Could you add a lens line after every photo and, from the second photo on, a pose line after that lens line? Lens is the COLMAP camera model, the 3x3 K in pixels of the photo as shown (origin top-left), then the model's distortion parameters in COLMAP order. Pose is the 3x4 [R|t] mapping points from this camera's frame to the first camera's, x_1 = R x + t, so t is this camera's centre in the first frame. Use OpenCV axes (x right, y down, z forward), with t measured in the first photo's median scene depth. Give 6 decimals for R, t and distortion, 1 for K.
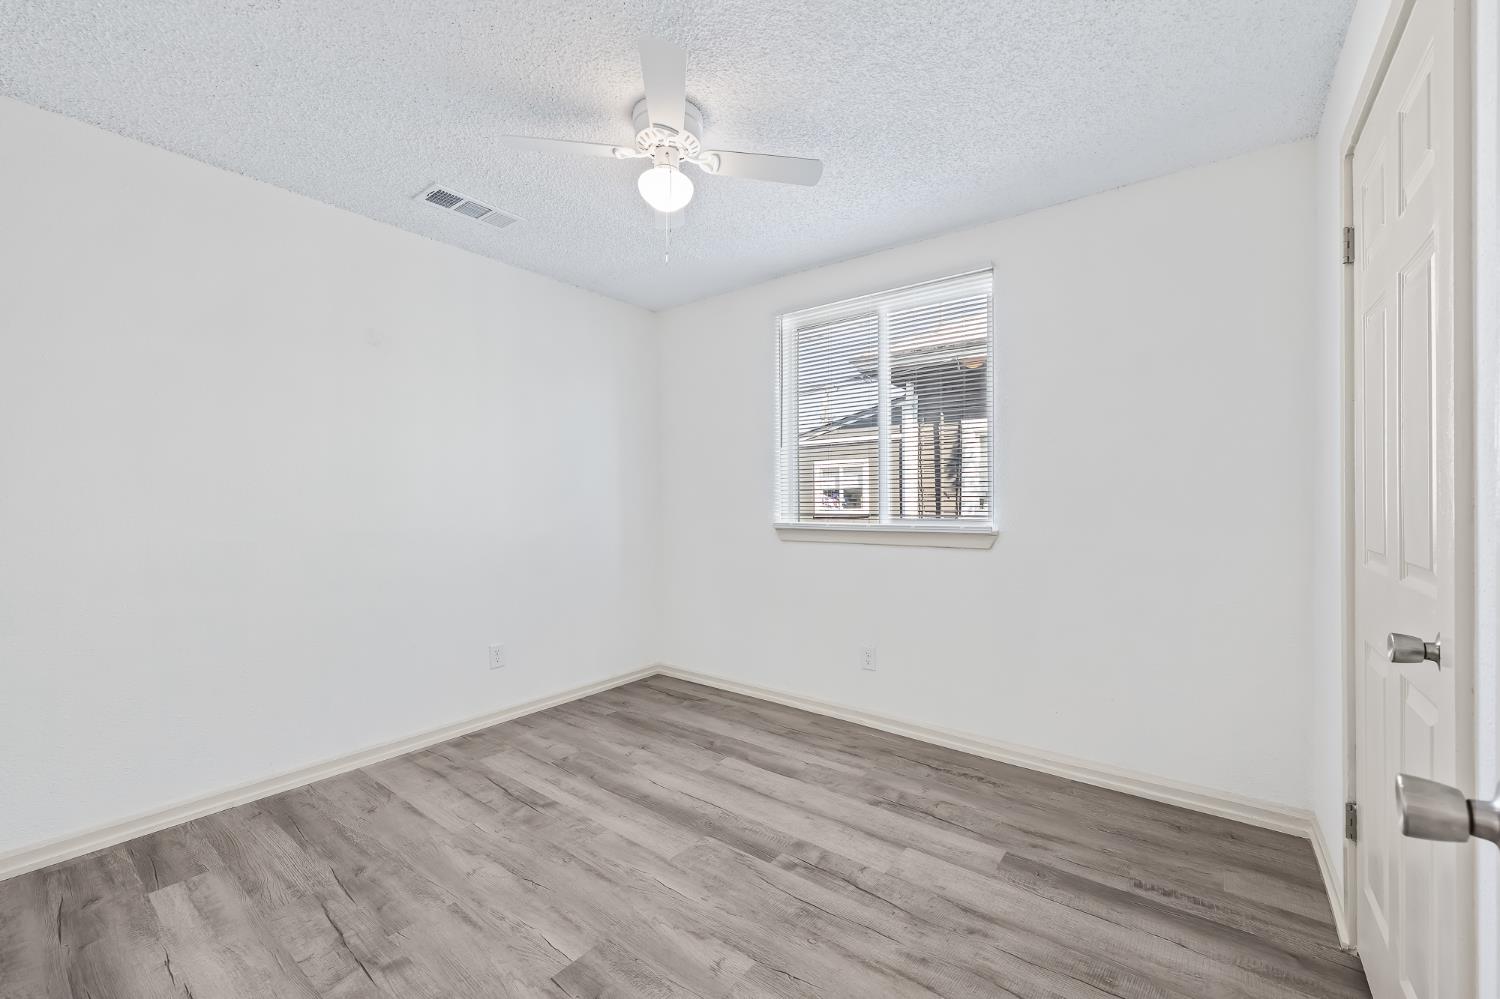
lens RADIAL K [[605.0, 0, 741.5], [0, 605.0, 498.4], [0, 0, 1]] dist [0.004515, -0.001163]
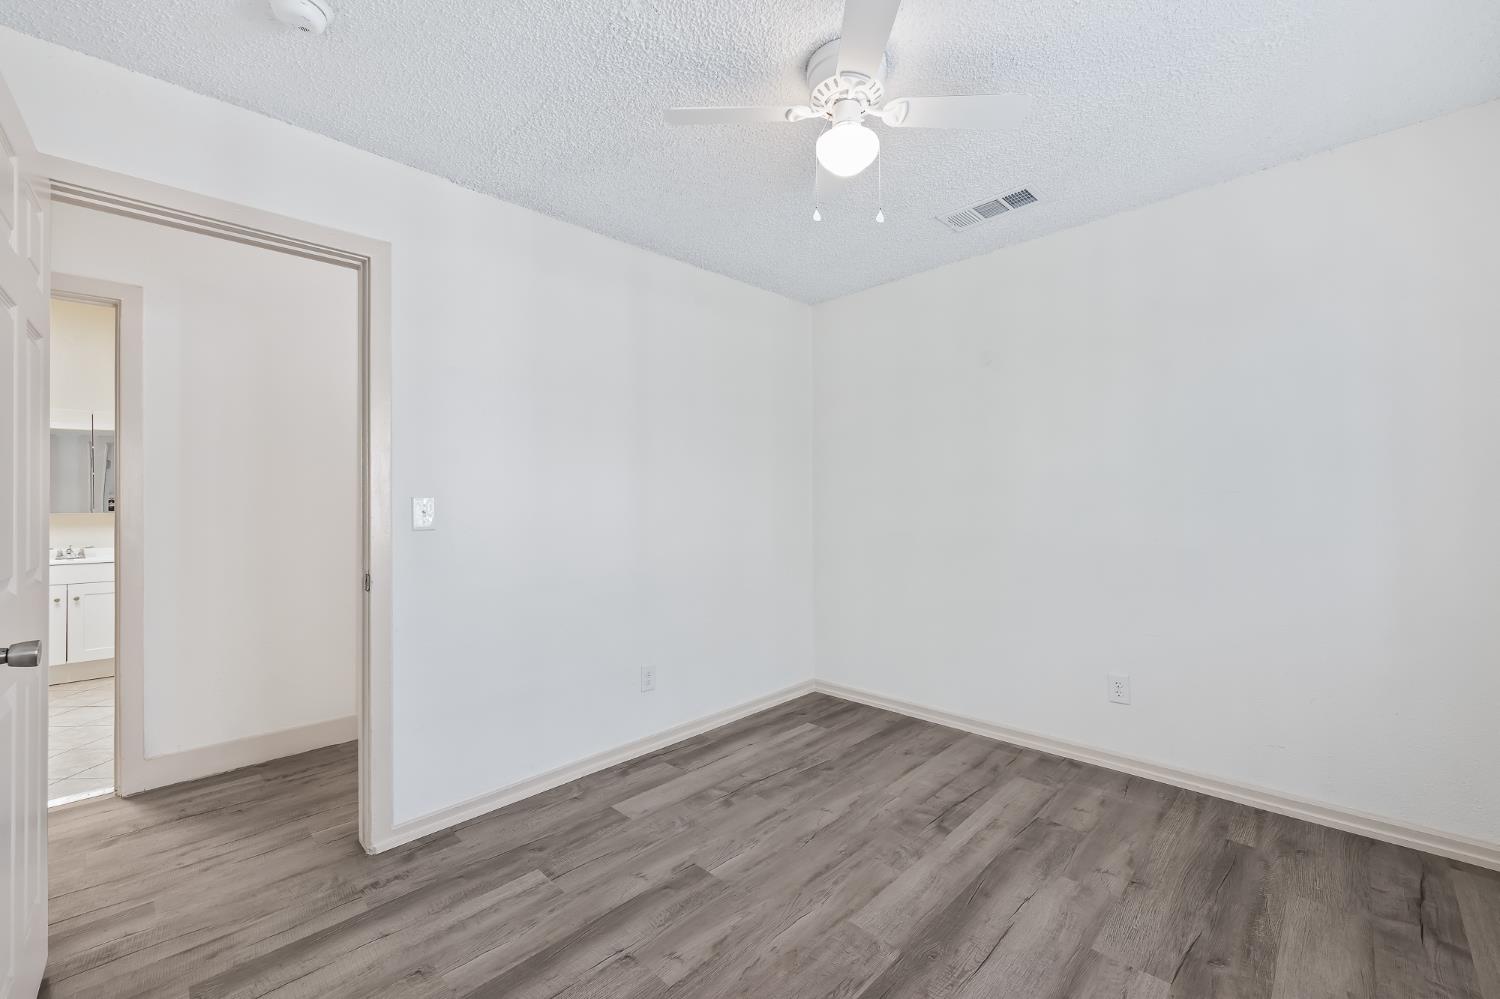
lens RADIAL K [[605.0, 0, 750.2], [0, 605.0, 500.3], [0, 0, 1]] dist [0.004515, -0.001163]
pose [[-0.104668, -0.001949, -0.994505, 0.619806], [0.012926, 0.999911, -0.003320, 0.005771], [0.994423, -0.013202, -0.104633, 0.800923]]
